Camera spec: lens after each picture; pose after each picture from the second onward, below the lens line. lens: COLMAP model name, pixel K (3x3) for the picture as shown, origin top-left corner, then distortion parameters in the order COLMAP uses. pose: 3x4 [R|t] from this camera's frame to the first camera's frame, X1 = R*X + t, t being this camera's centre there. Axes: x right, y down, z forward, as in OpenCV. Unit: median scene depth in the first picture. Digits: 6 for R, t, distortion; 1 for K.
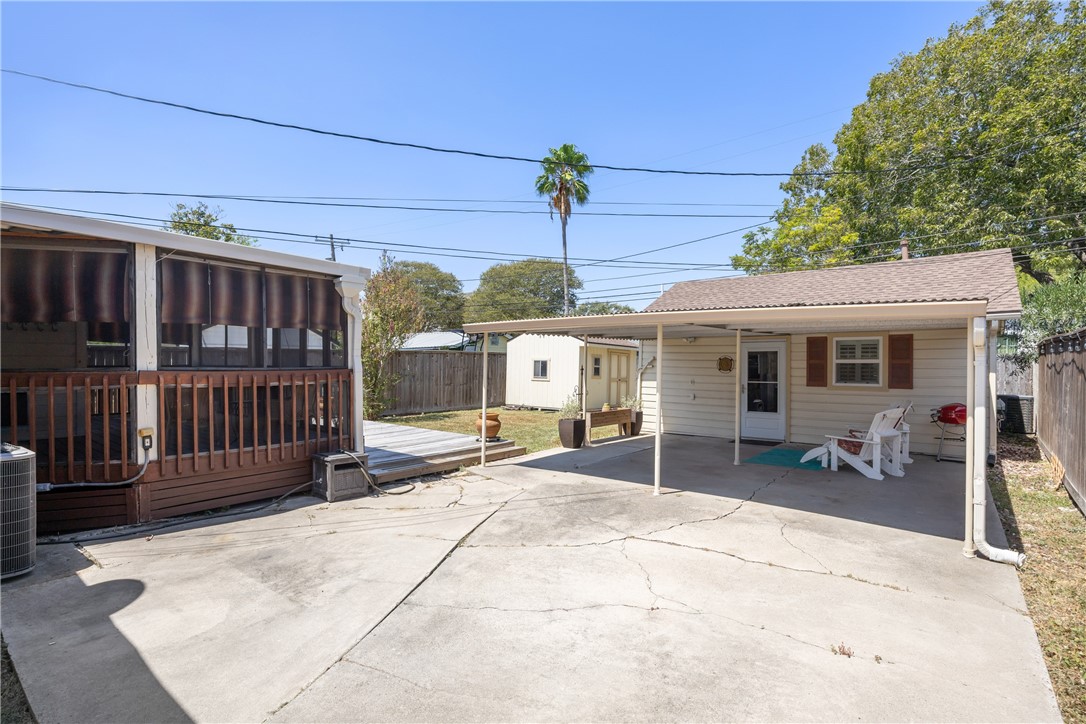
lens RADIAL K [[529.3, 0, 546.2], [0, 529.3, 361.6], [0, 0, 1]] dist [-0.002279, 0.001056]
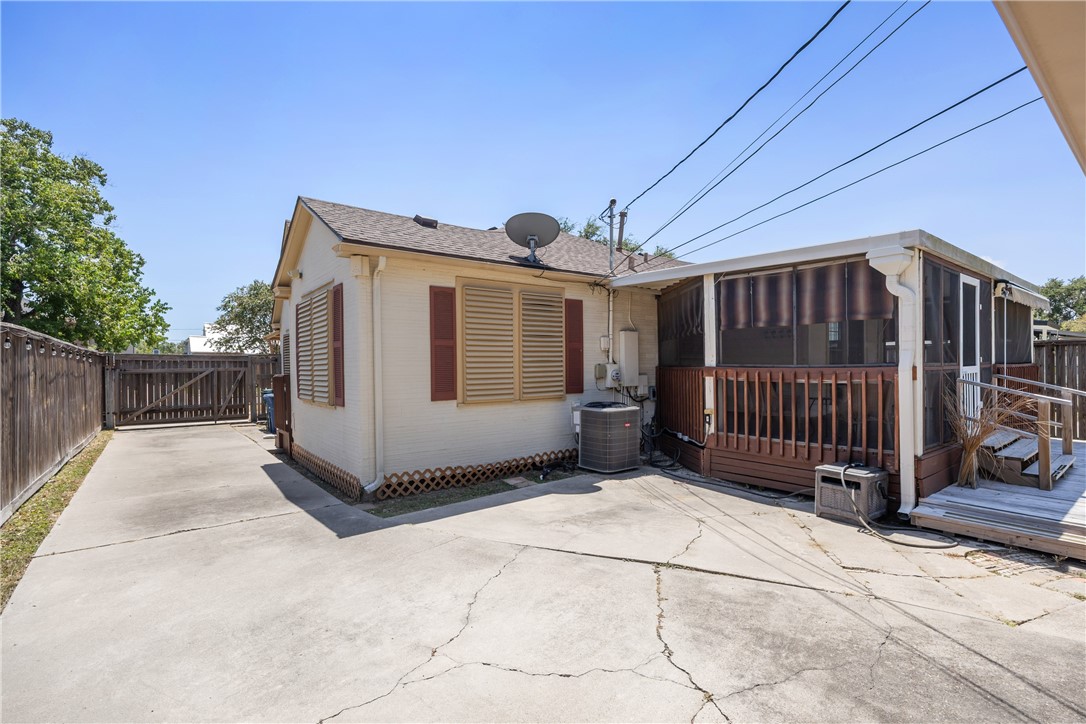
lens RADIAL K [[505.0, 0, 546.5], [0, 505.0, 364.0], [0, 0, 1]] dist [-0.012902, 0.000654]
pose [[-0.216668, 0.001035, -0.976245, 0.623016], [0.009199, 0.999957, -0.000982, 0.008414], [0.976202, -0.009193, -0.216668, 0.893222]]
